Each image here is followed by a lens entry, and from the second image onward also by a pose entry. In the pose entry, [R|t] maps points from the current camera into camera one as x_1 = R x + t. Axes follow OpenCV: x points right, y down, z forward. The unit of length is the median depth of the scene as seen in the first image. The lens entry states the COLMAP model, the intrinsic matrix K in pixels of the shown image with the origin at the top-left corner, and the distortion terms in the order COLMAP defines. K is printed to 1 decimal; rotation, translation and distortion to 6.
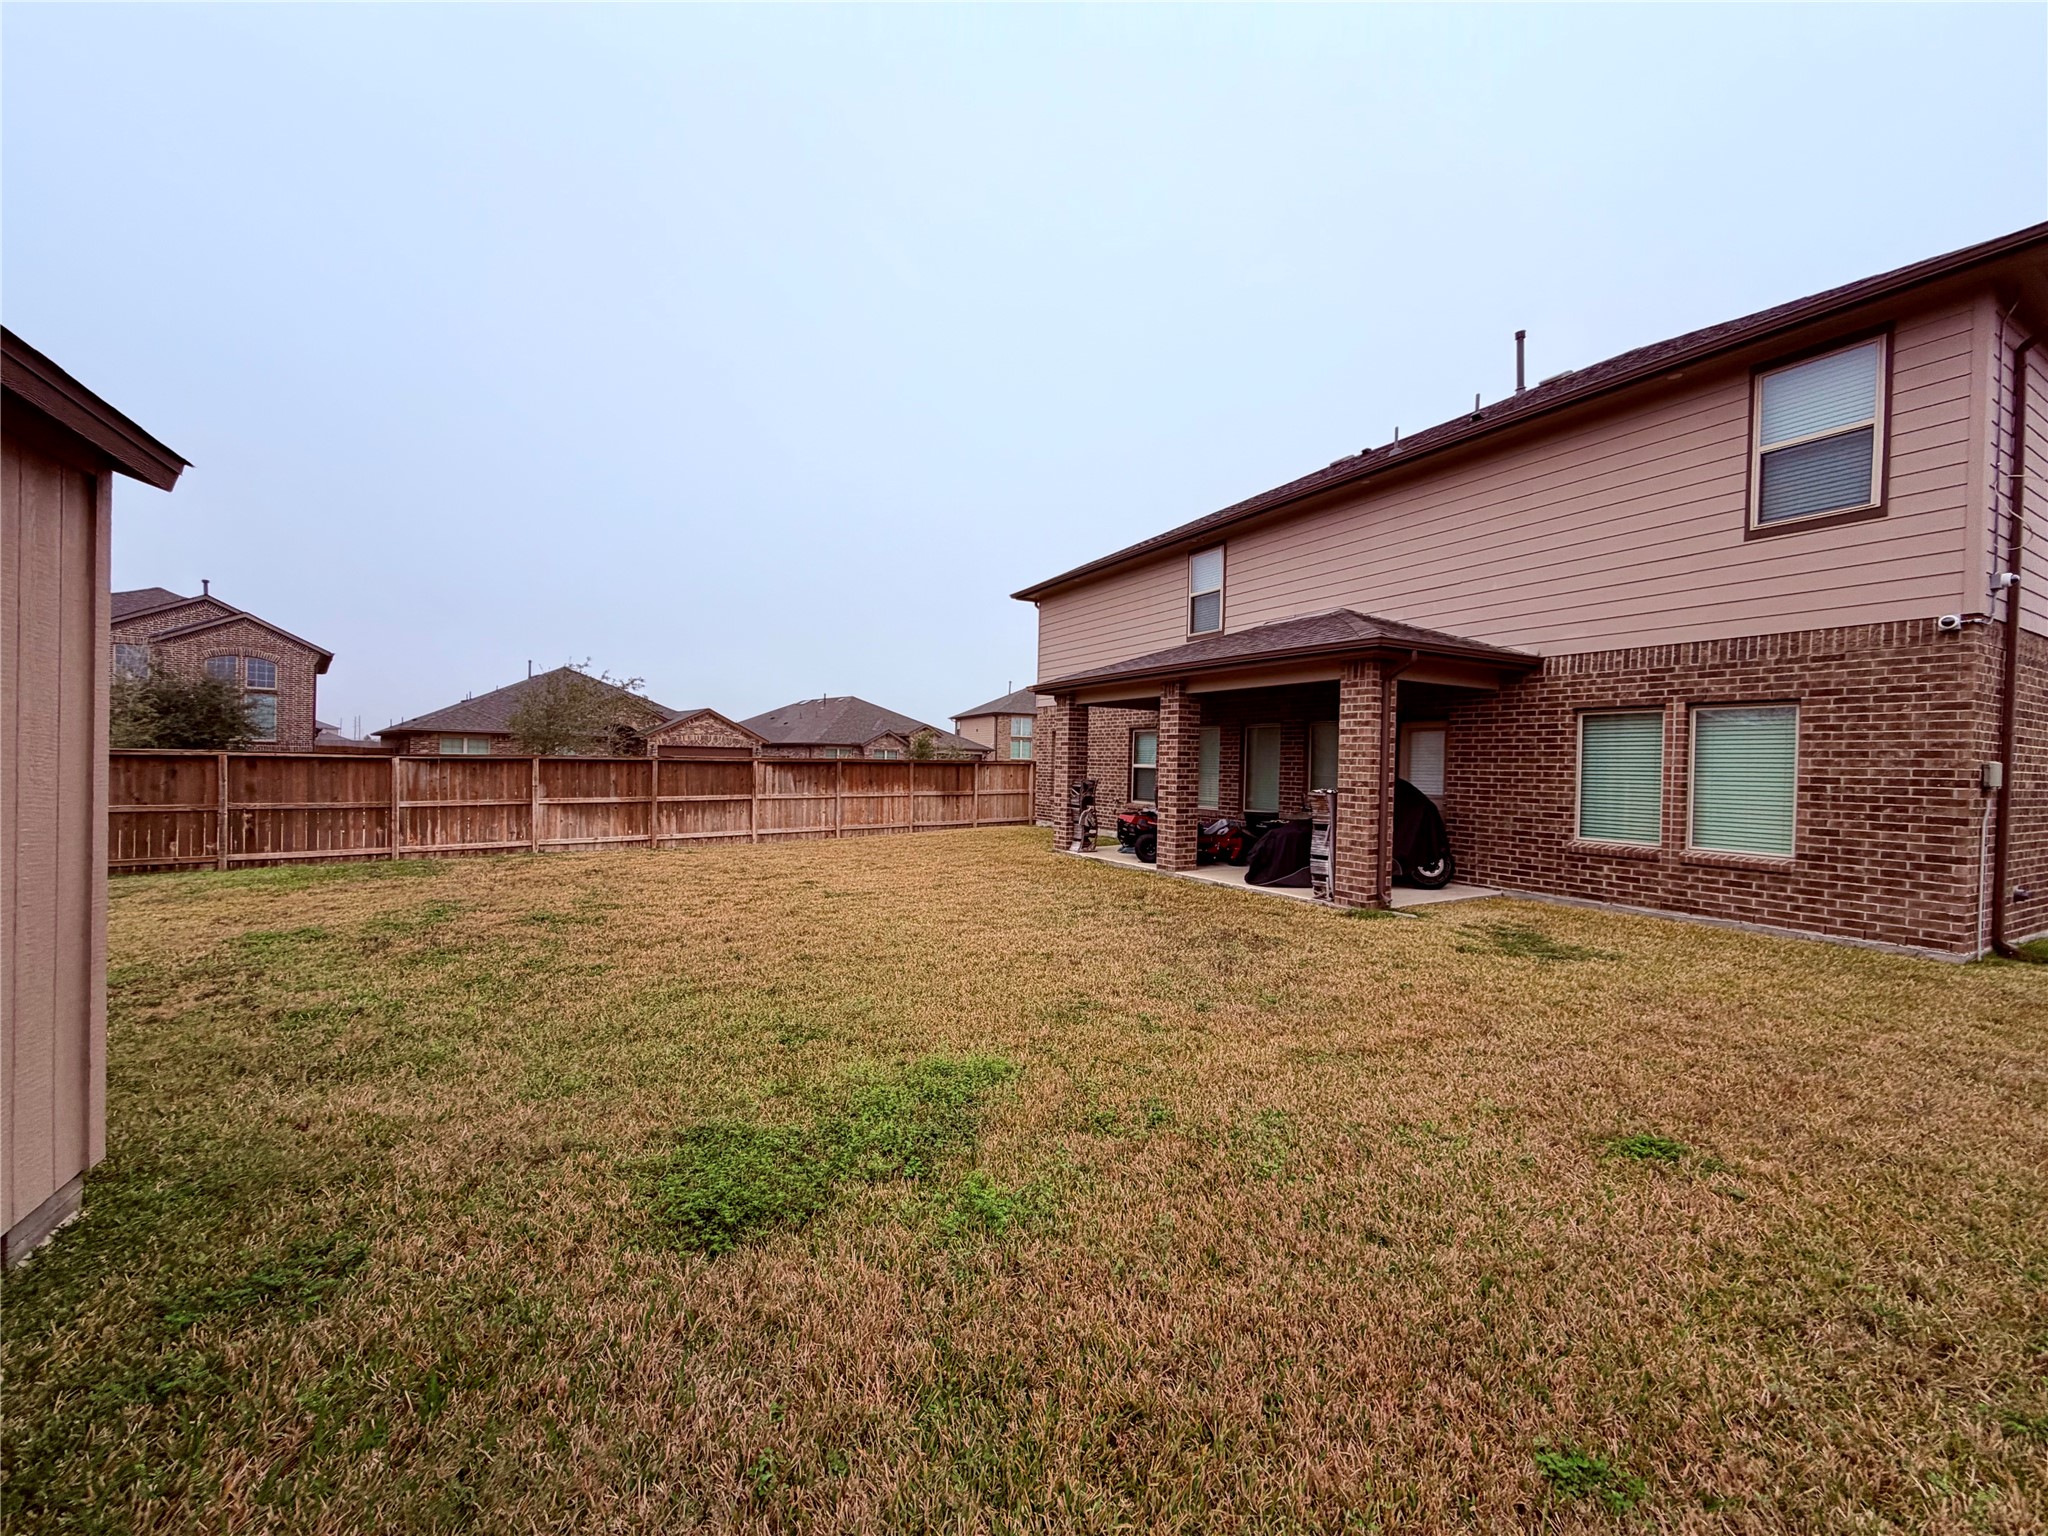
lens RADIAL K [[827.4, 0, 1014.9], [0, 827.4, 771.7], [0, 0, 1]] dist [-0.000810, -0.000082]
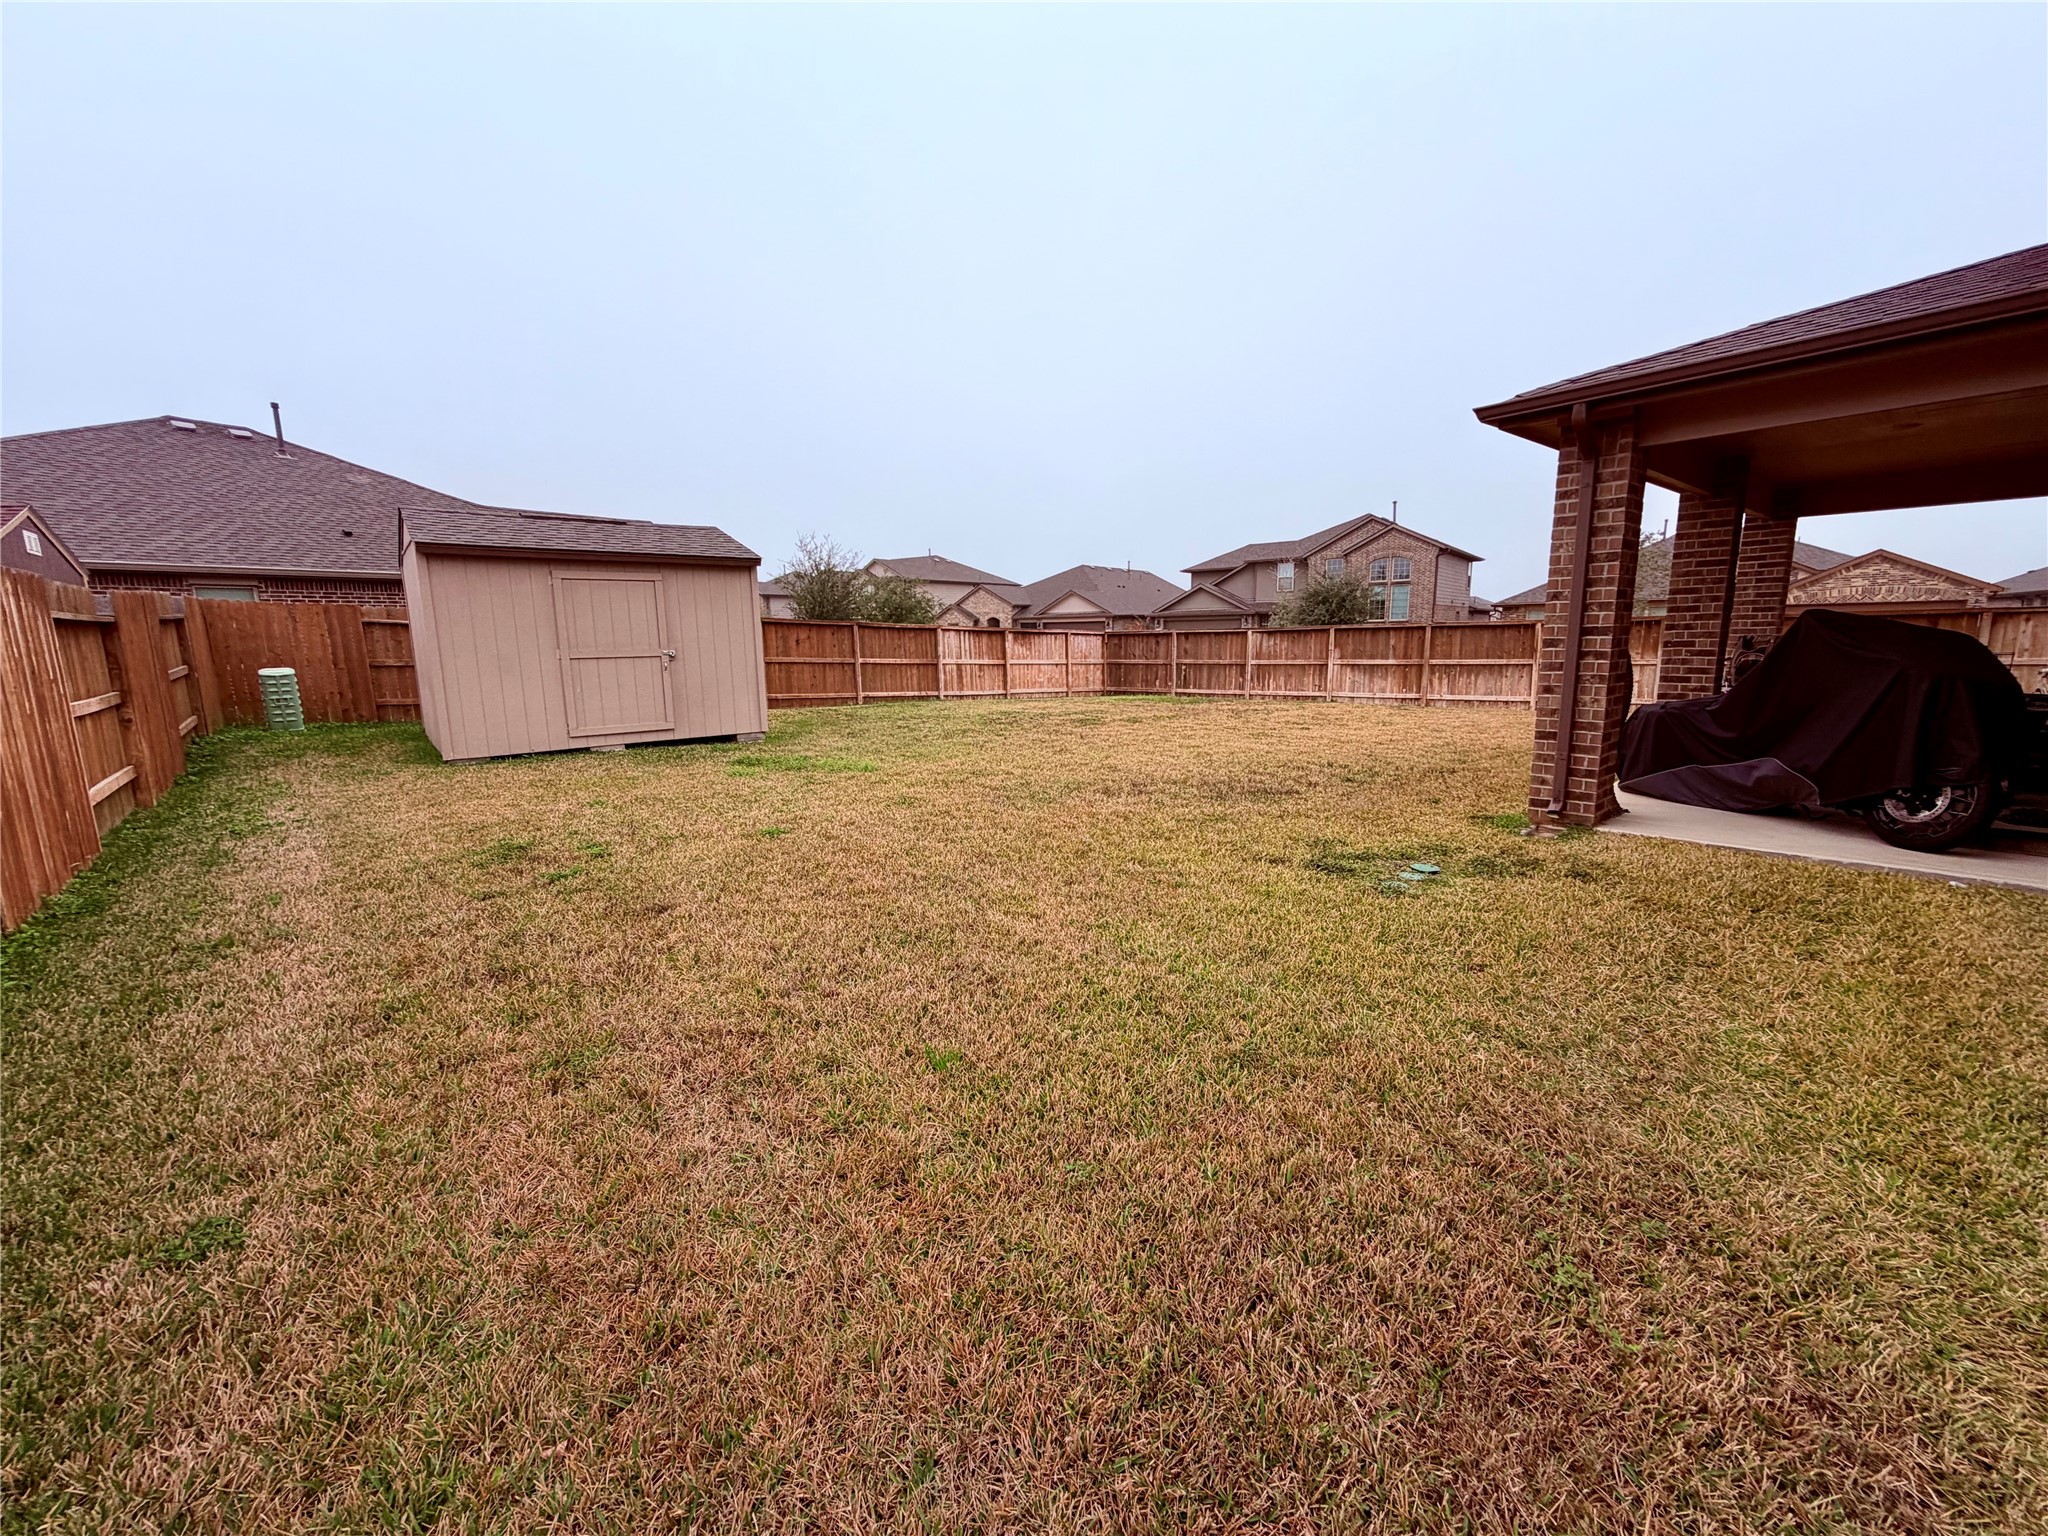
lens RADIAL K [[827.4, 0, 1020.4], [0, 827.4, 776.2], [0, 0, 1]] dist [-0.000810, -0.000082]
pose [[0.173119, 0.141791, -0.974641, 0.581527], [0.011183, 0.989236, 0.145900, 0.017422], [0.984837, -0.036157, 0.169670, 0.280757]]
